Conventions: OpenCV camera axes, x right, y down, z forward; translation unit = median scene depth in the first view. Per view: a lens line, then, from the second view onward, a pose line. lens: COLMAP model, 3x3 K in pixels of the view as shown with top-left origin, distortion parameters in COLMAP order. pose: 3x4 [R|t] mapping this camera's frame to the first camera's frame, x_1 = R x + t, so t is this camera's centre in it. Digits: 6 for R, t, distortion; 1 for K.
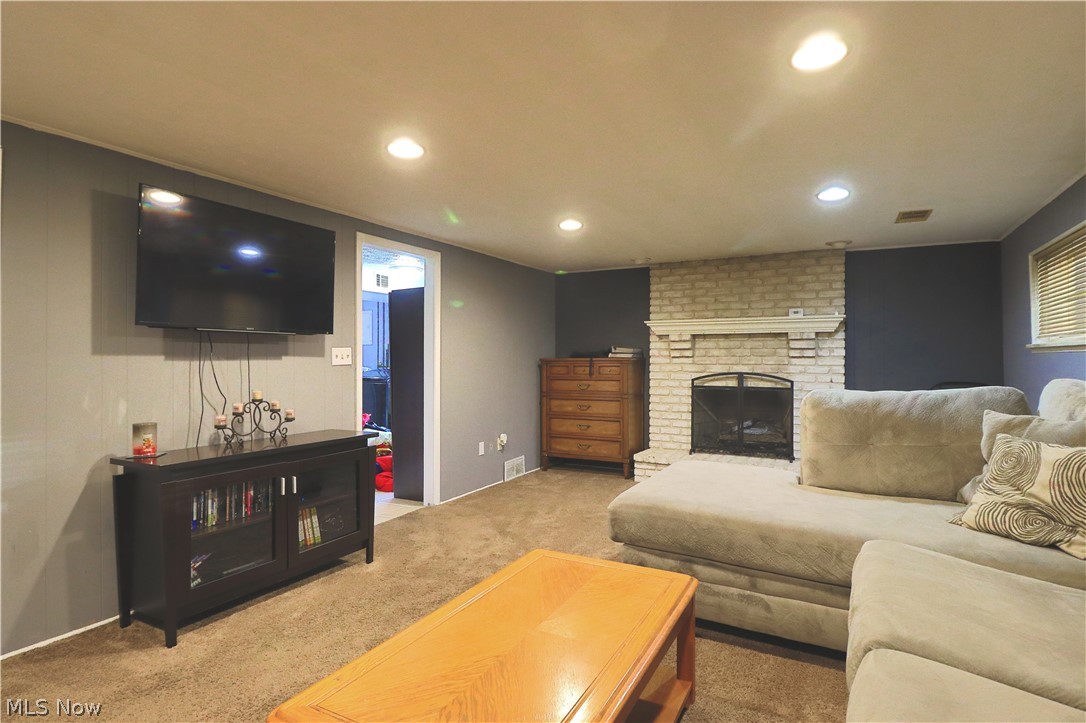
lens RADIAL K [[565.9, 0, 544.8], [0, 565.9, 352.8], [0, 0, 1]] dist [0.005354, -0.017282]
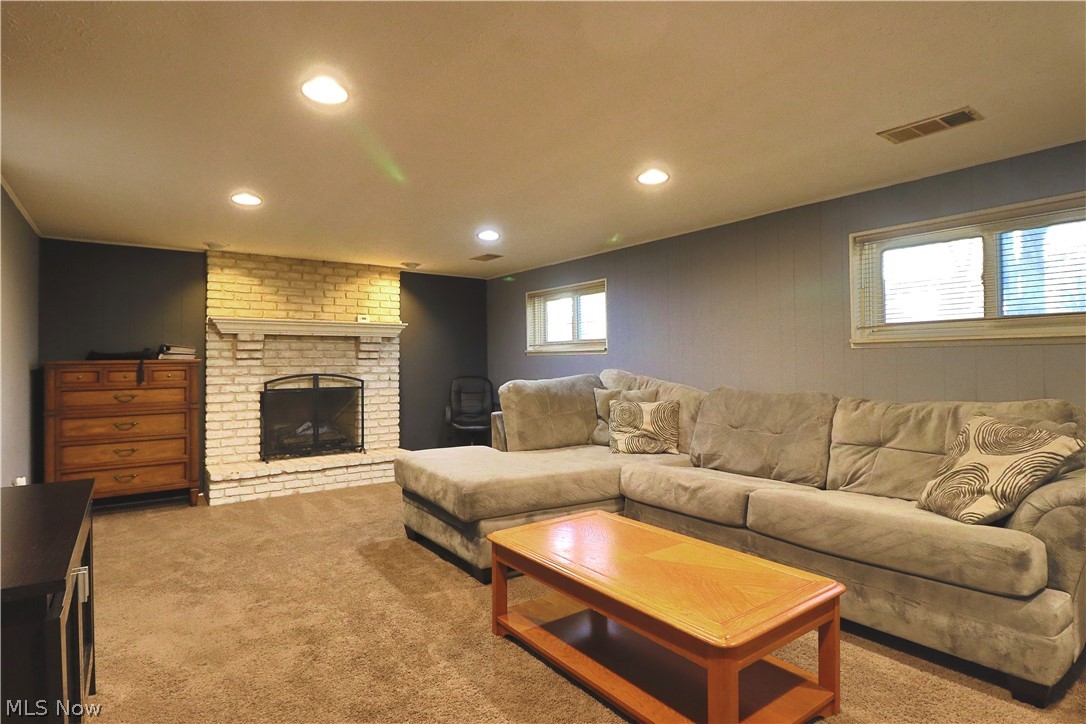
lens RADIAL K [[565.9, 0, 544.8], [0, 565.9, 353.3], [0, 0, 1]] dist [0.005354, -0.017282]
pose [[0.439829, 0.010194, 0.898024, -0.378939], [-0.001495, 0.999942, -0.010619, 0.007729], [-0.898080, 0.003328, 0.439819, 0.180755]]
